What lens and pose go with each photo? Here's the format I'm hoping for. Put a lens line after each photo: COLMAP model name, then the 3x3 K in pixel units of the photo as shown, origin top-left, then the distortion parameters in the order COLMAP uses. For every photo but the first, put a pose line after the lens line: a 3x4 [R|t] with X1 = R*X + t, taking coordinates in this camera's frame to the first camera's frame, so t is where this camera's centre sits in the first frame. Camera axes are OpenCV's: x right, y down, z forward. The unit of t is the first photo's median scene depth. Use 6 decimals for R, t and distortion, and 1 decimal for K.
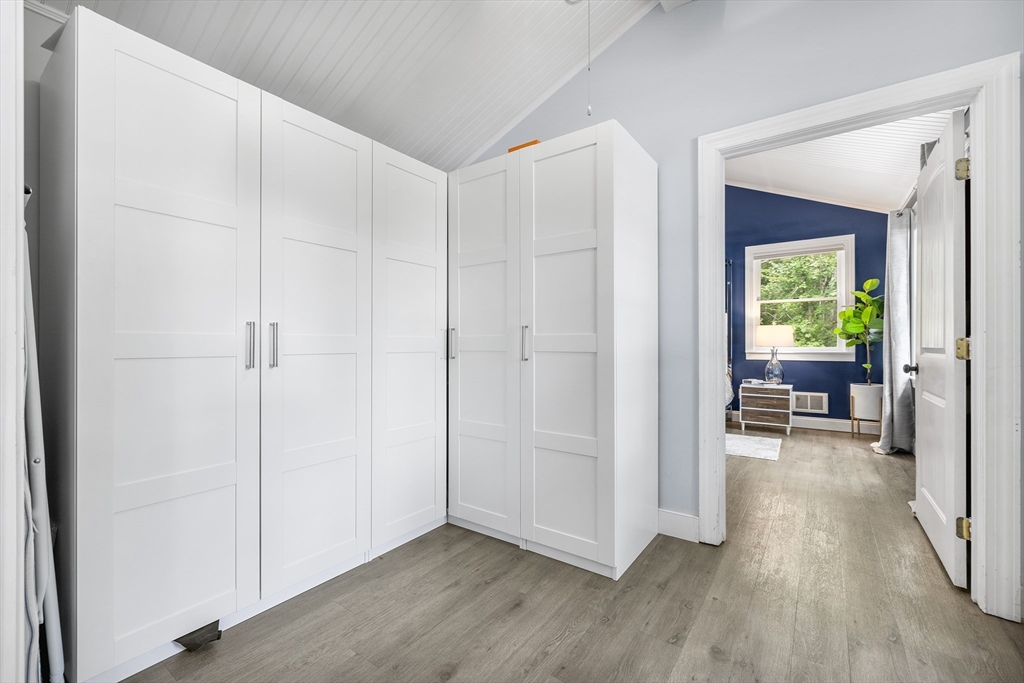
lens RADIAL K [[434.3, 0, 508.2], [0, 434.3, 342.9], [0, 0, 1]] dist [0.000696, -0.001368]
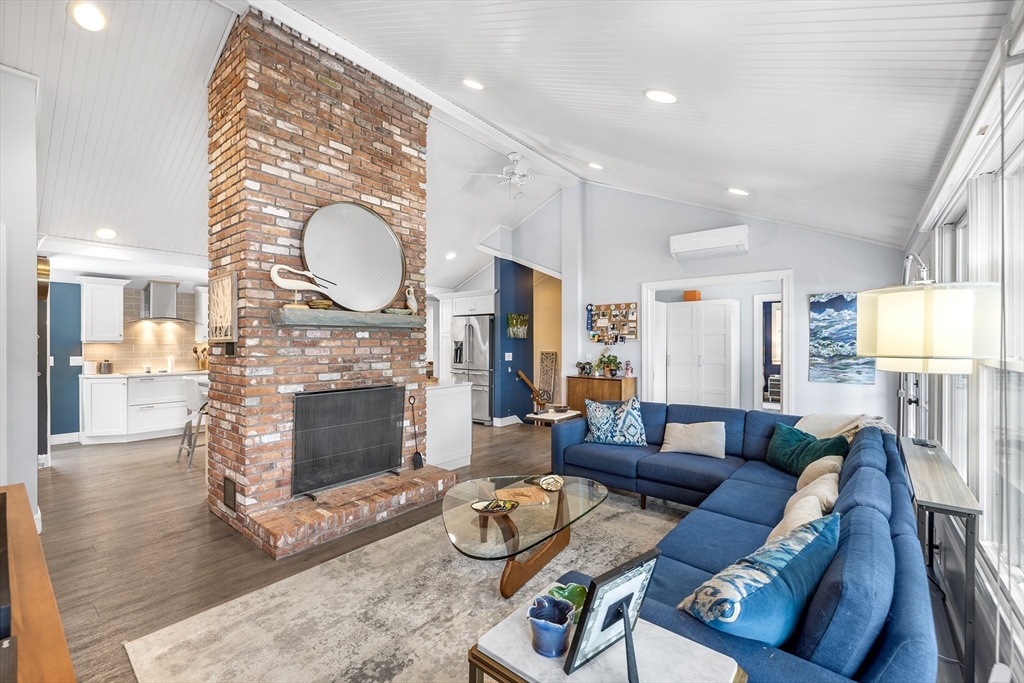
lens RADIAL K [[434.3, 0, 510.3], [0, 434.3, 341.2], [0, 0, 1]] dist [0.000696, -0.001368]
pose [[0.998799, 0.000184, -0.049003, -0.532973], [-0.000344, 0.999995, -0.003251, -0.060327], [0.049002, 0.003264, 0.998793, -1.011023]]
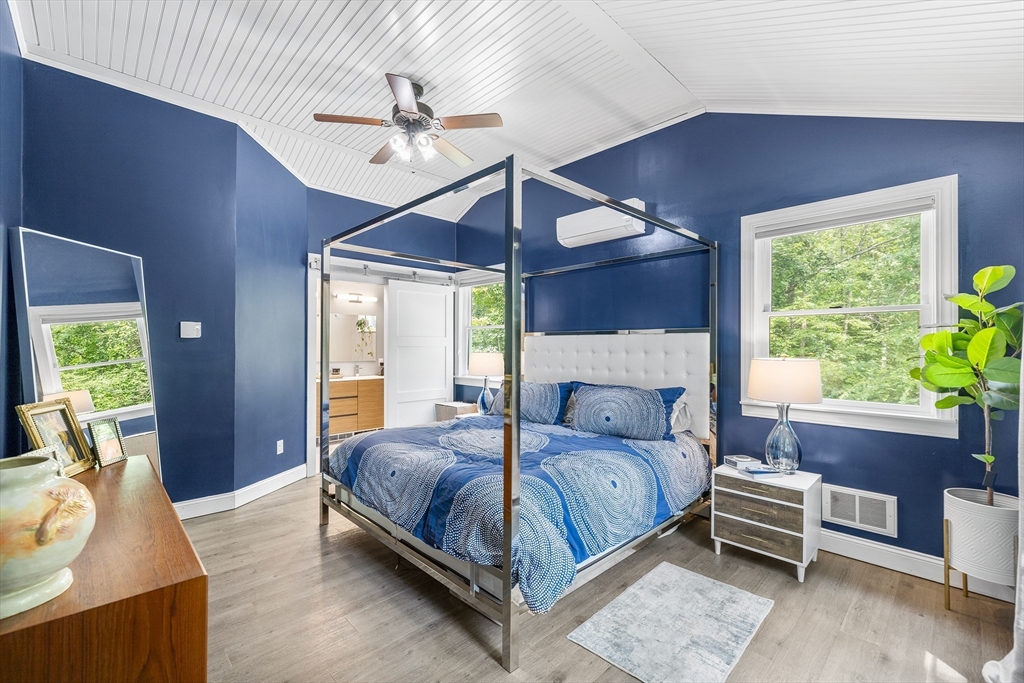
lens RADIAL K [[434.3, 0, 514.5], [0, 434.3, 345.9], [0, 0, 1]] dist [0.000696, -0.001368]
pose [[0.984900, 0.011373, -0.172750, 0.397563], [-0.012048, 0.999923, -0.002858, -0.053922], [0.172704, 0.004896, 0.984962, 0.441580]]
